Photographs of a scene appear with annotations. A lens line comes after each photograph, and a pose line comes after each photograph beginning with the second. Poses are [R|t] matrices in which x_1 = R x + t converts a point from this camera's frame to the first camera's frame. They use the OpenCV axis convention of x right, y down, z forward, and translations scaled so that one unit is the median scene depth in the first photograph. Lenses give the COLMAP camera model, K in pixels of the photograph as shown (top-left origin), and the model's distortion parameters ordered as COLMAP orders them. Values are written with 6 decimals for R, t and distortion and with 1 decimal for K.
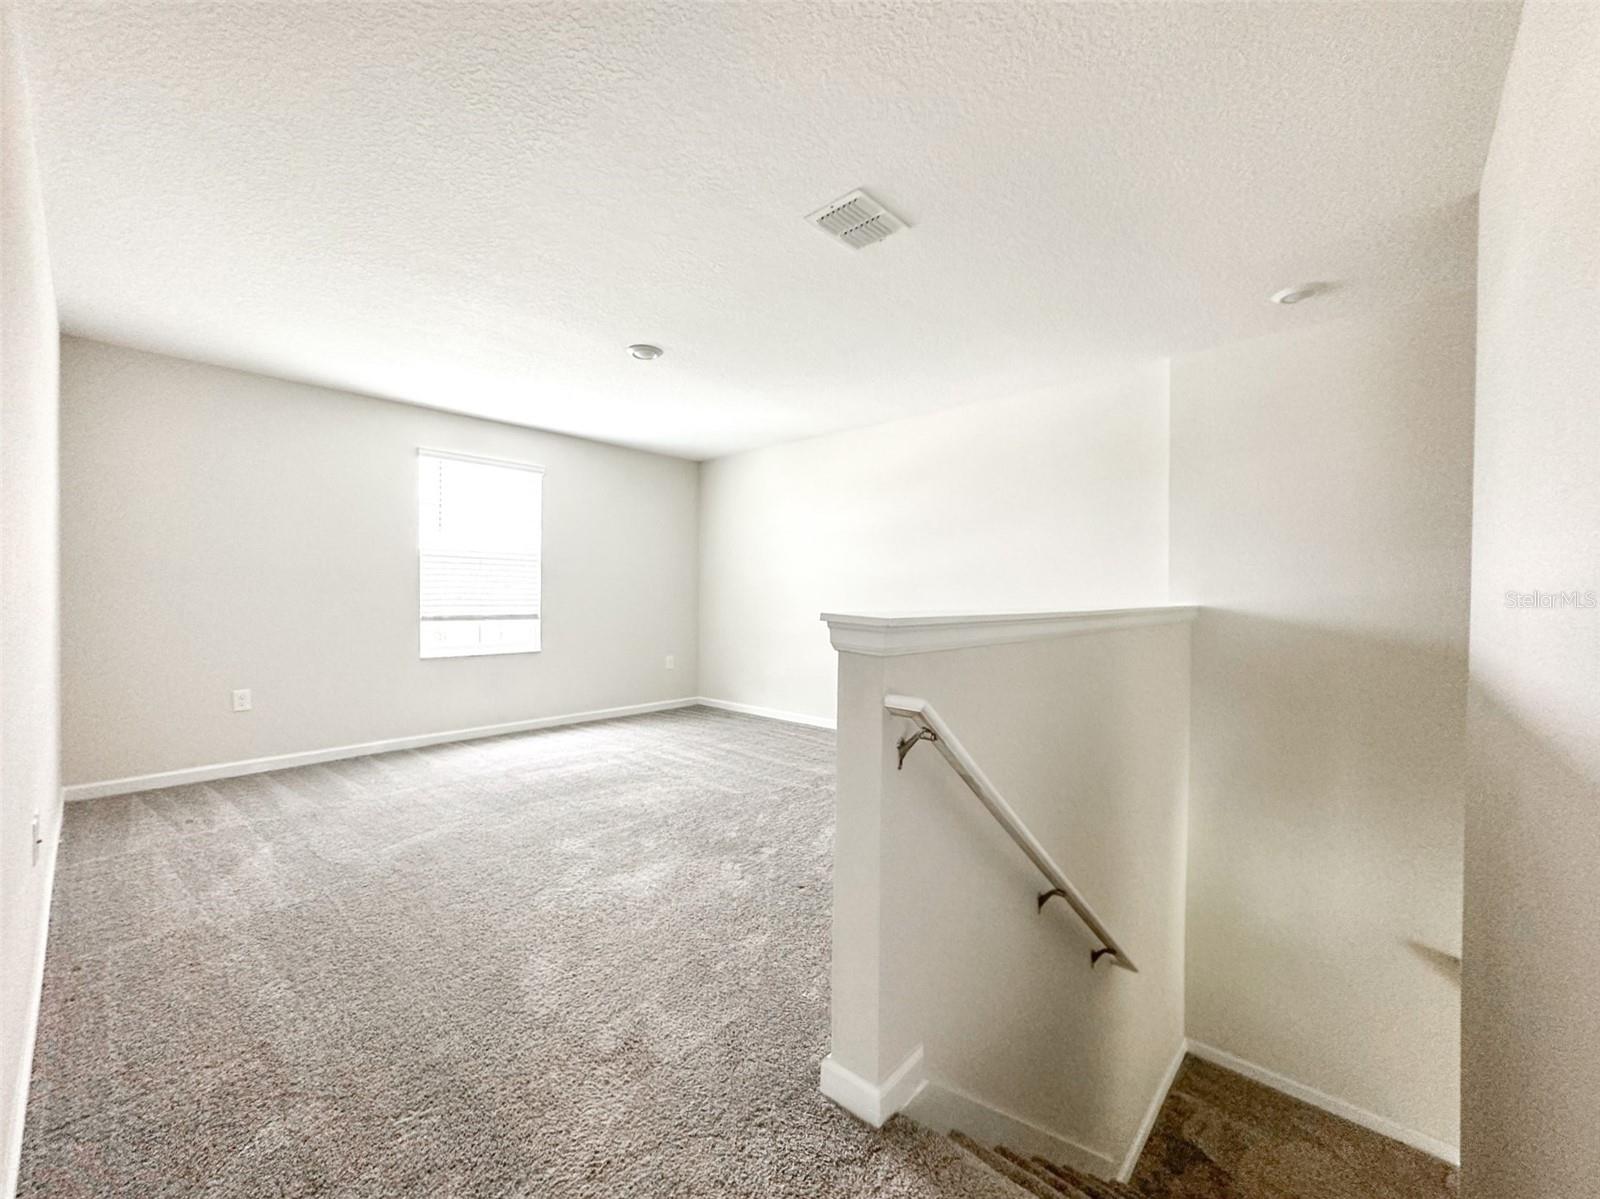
lens RADIAL K [[637.8, 0, 800.0], [0, 637.8, 599.5], [0, 0, 1]] dist [-0.000409, -0.000491]
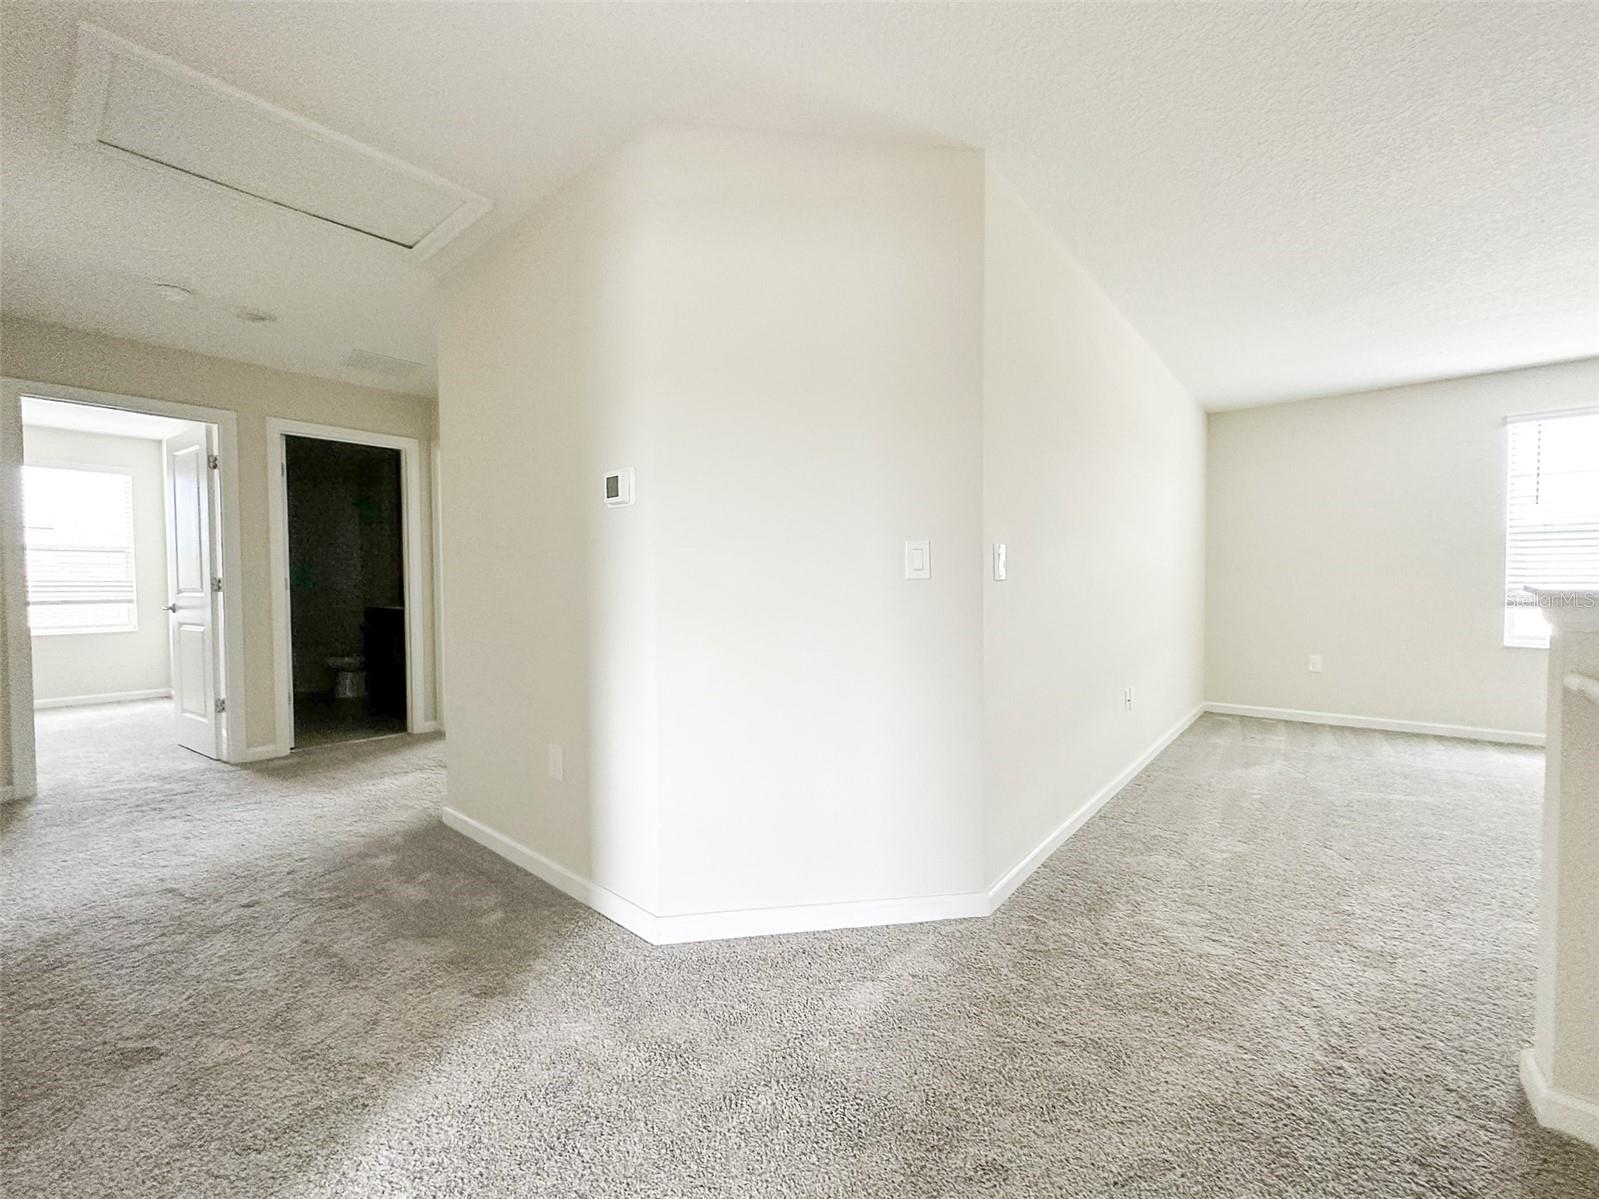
lens RADIAL K [[643.0, 0, 799.5], [0, 643.0, 599.5], [0, 0, 1]] dist [-0.000925, 0.000063]
pose [[0.022367, 0.014346, -0.999647, 0.316971], [0.000725, 0.999897, 0.014366, 0.011298], [0.999750, -0.001046, 0.022354, -0.034533]]
